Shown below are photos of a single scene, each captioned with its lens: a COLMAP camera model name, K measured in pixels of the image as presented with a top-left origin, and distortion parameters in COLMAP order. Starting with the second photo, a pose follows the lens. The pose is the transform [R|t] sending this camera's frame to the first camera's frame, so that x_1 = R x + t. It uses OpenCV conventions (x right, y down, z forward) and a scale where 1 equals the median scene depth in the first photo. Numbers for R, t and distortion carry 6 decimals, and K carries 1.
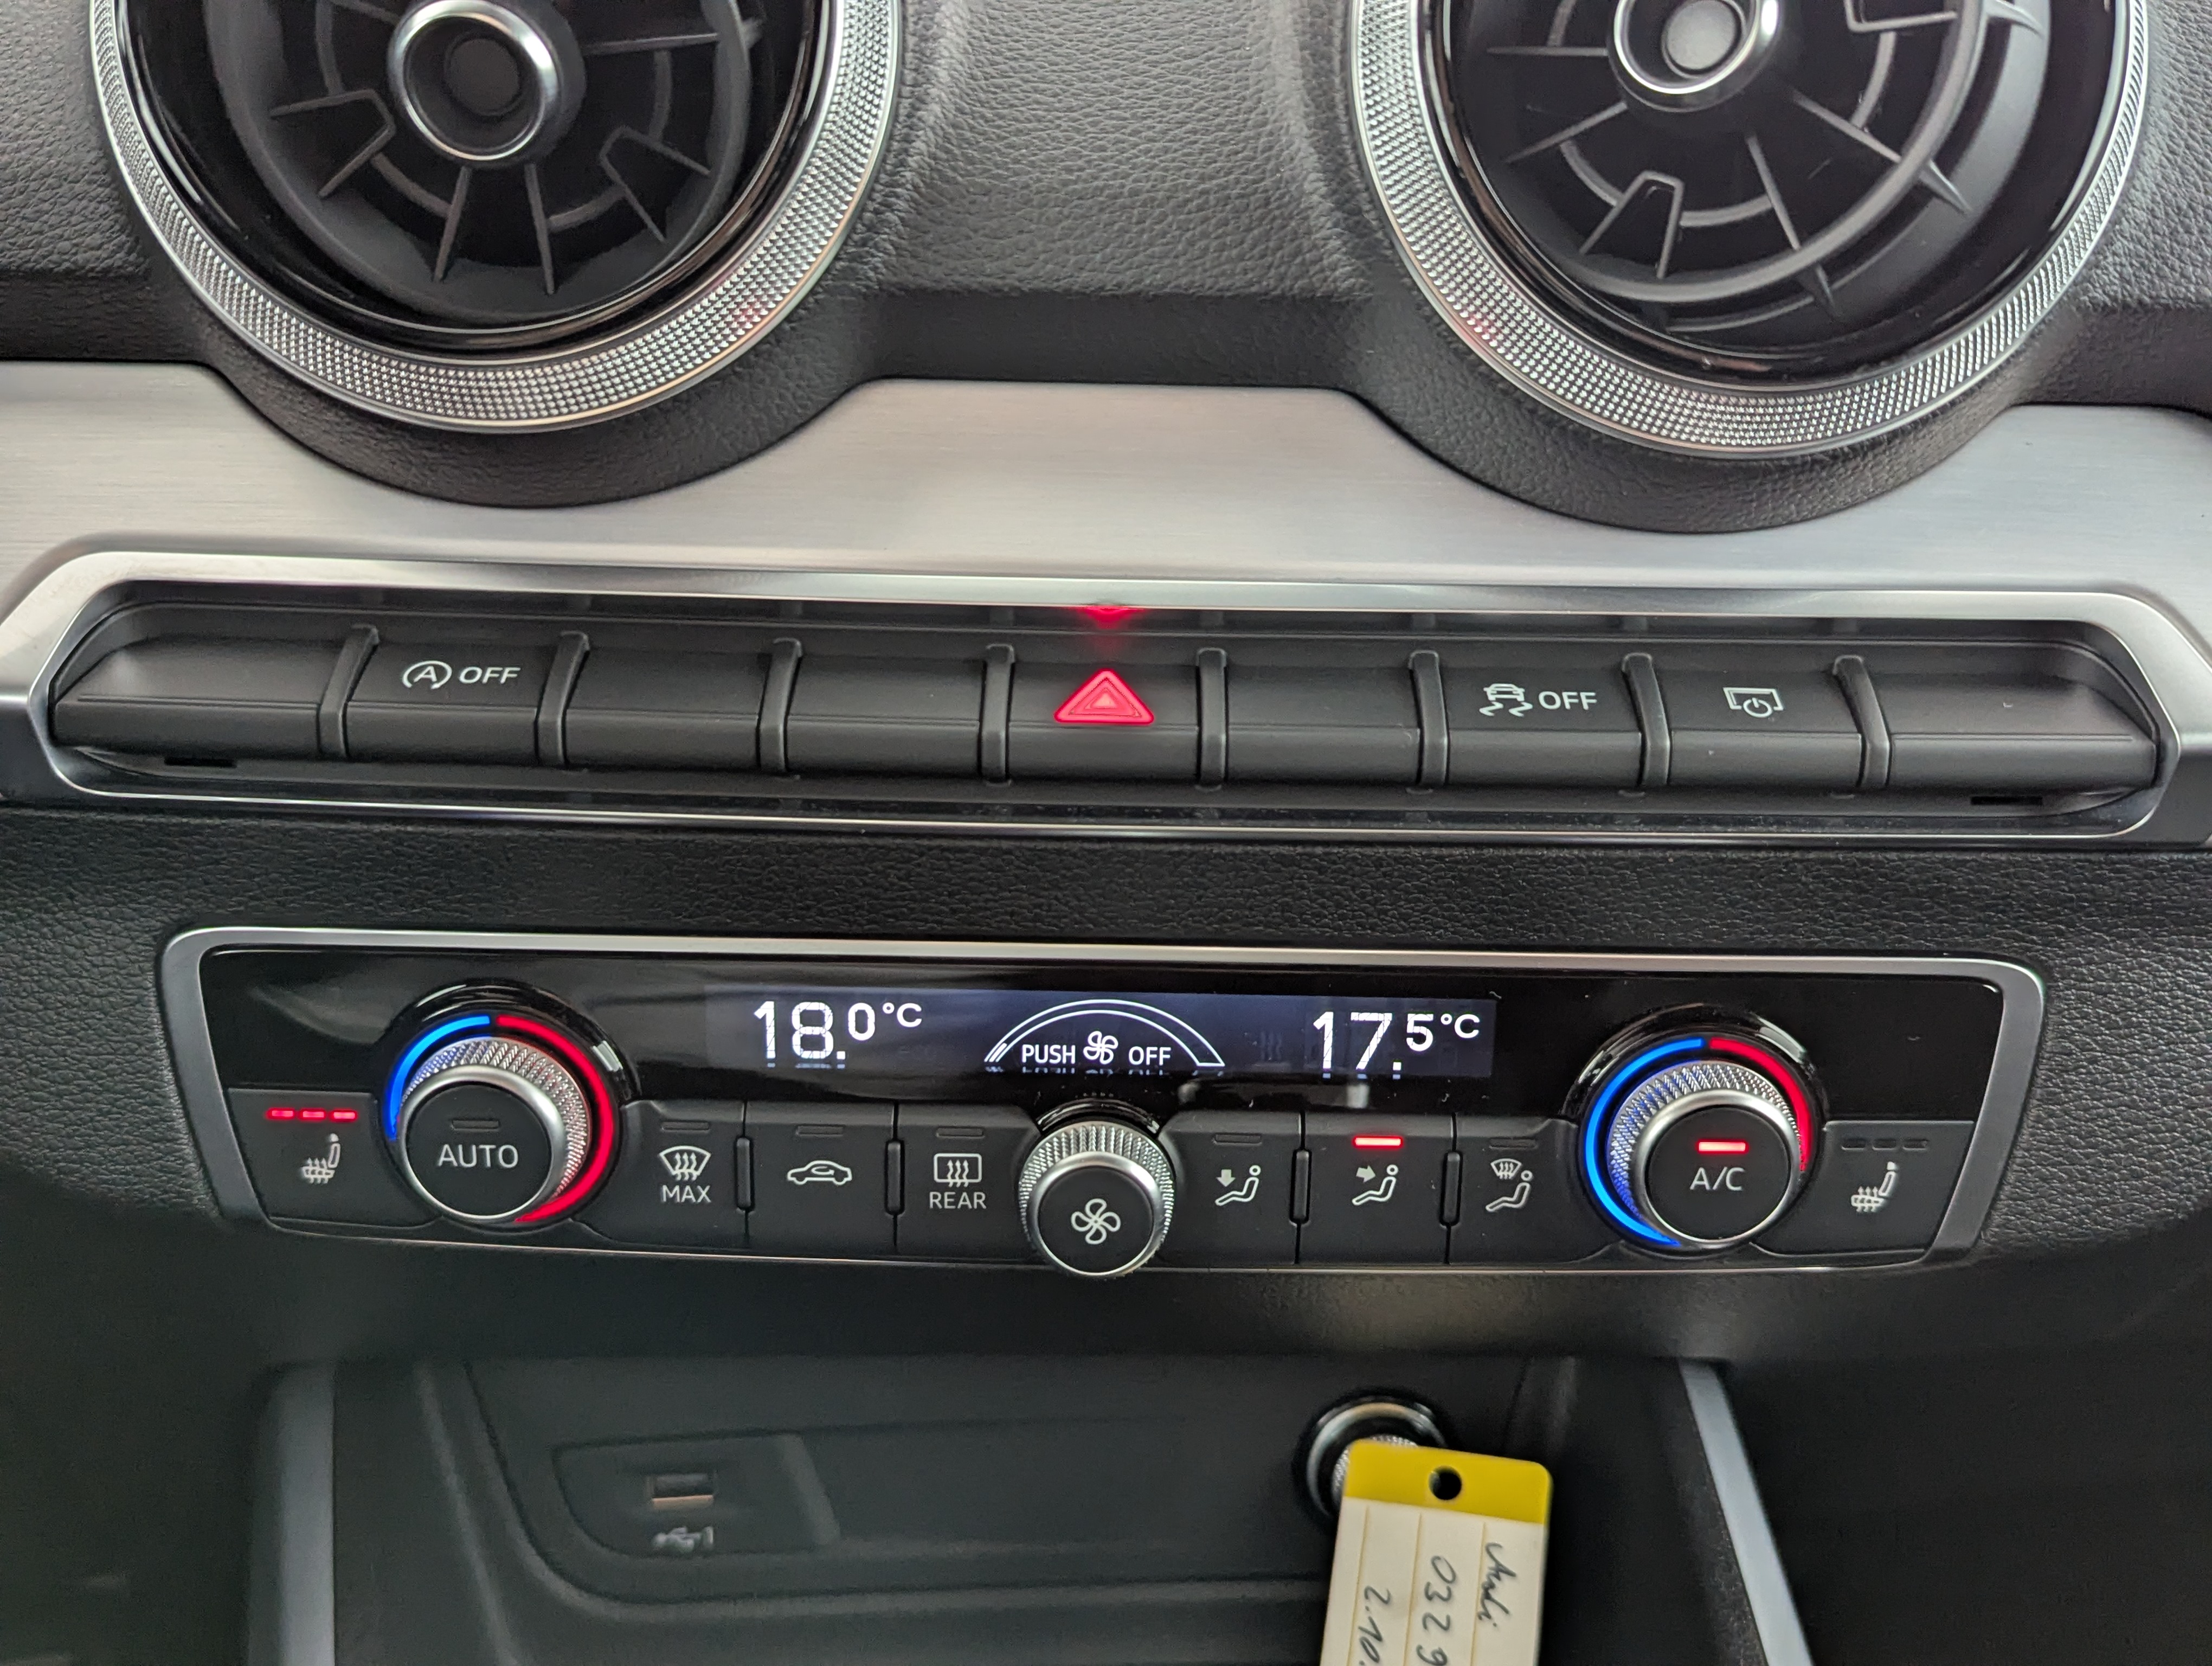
lens RADIAL K [[2063.7, 0, 1110.4], [0, 2063.7, 829.8], [0, 0, 1]] dist [0.028290, 0.000000]
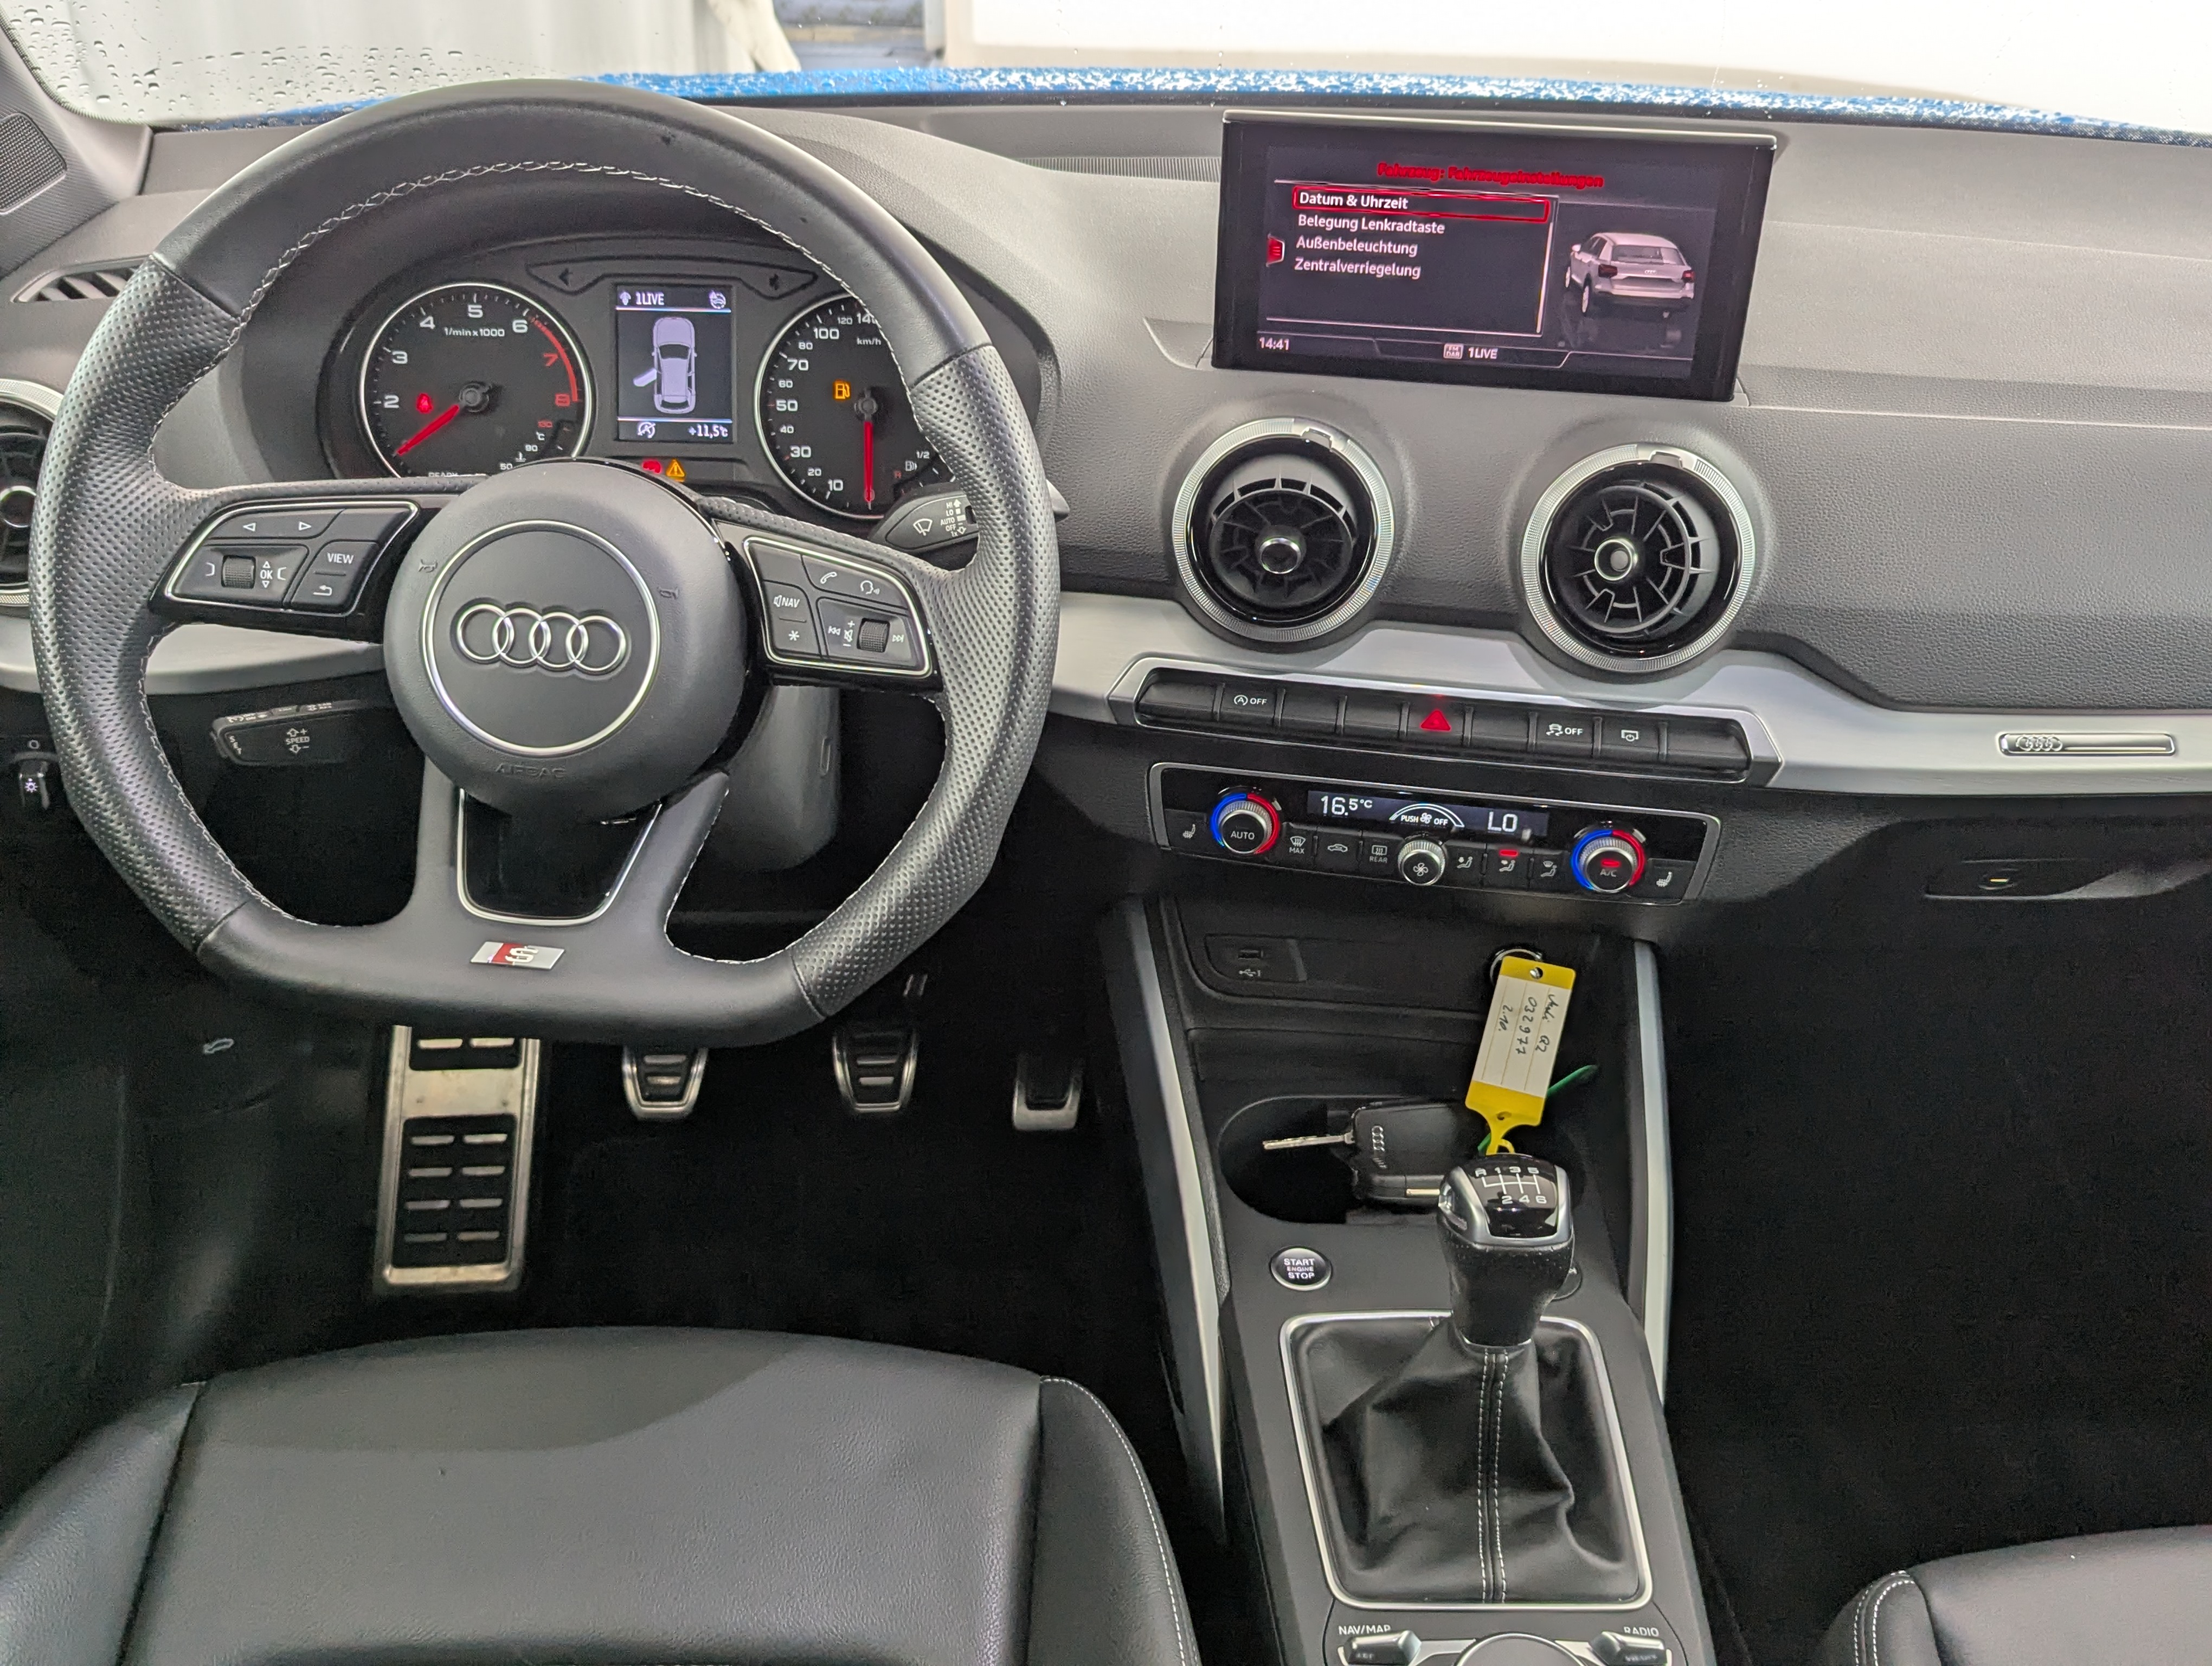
lens RADIAL K [[2063.7, 0, 1114.5], [0, 2063.7, 779.8], [0, 0, 1]] dist [0.028290, 0.000000]
pose [[0.986503, 0.081478, -0.142033, -0.032376], [-0.059660, 0.986637, 0.151615, -0.425886], [0.152489, -0.141095, 0.978182, -2.296390]]
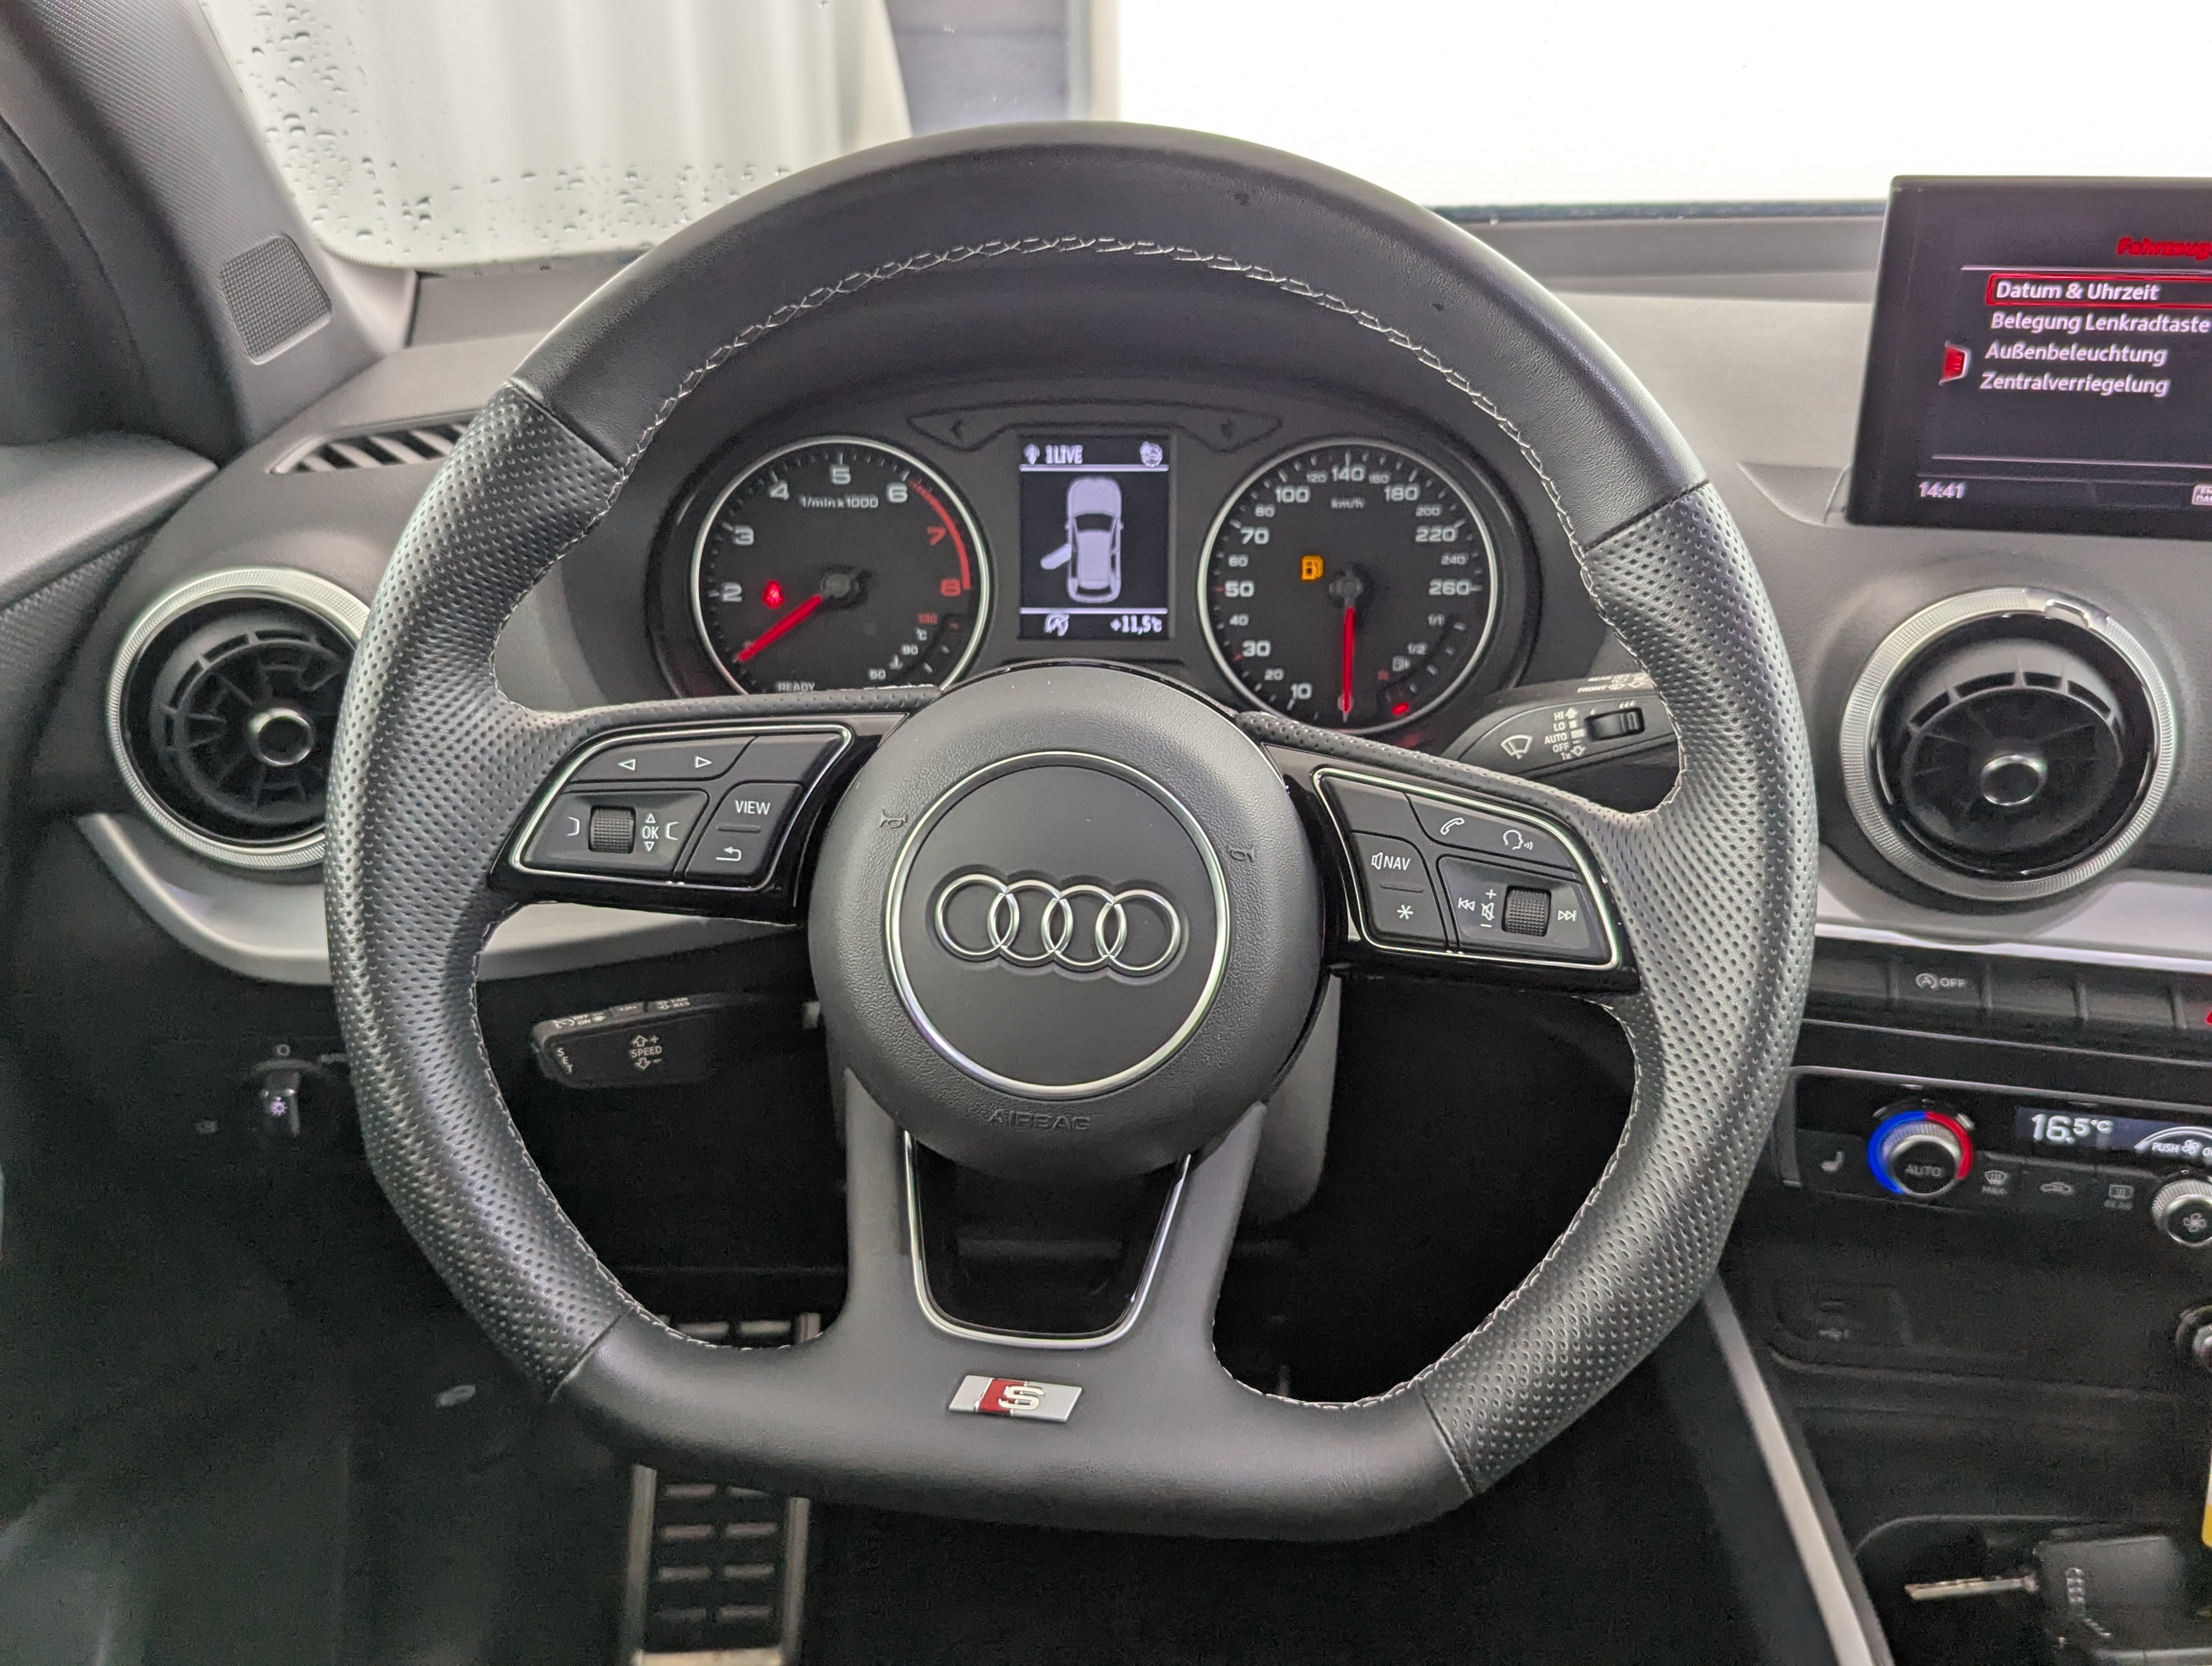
lens RADIAL K [[2063.7, 0, 1102.5], [0, 2063.7, 823.9], [0, 0, 1]] dist [0.028290, 0.000000]
pose [[0.977354, 0.060807, -0.202688, -0.752712], [-0.045473, 0.995799, 0.079476, -0.388365], [0.206670, -0.068459, 0.976013, -1.518323]]
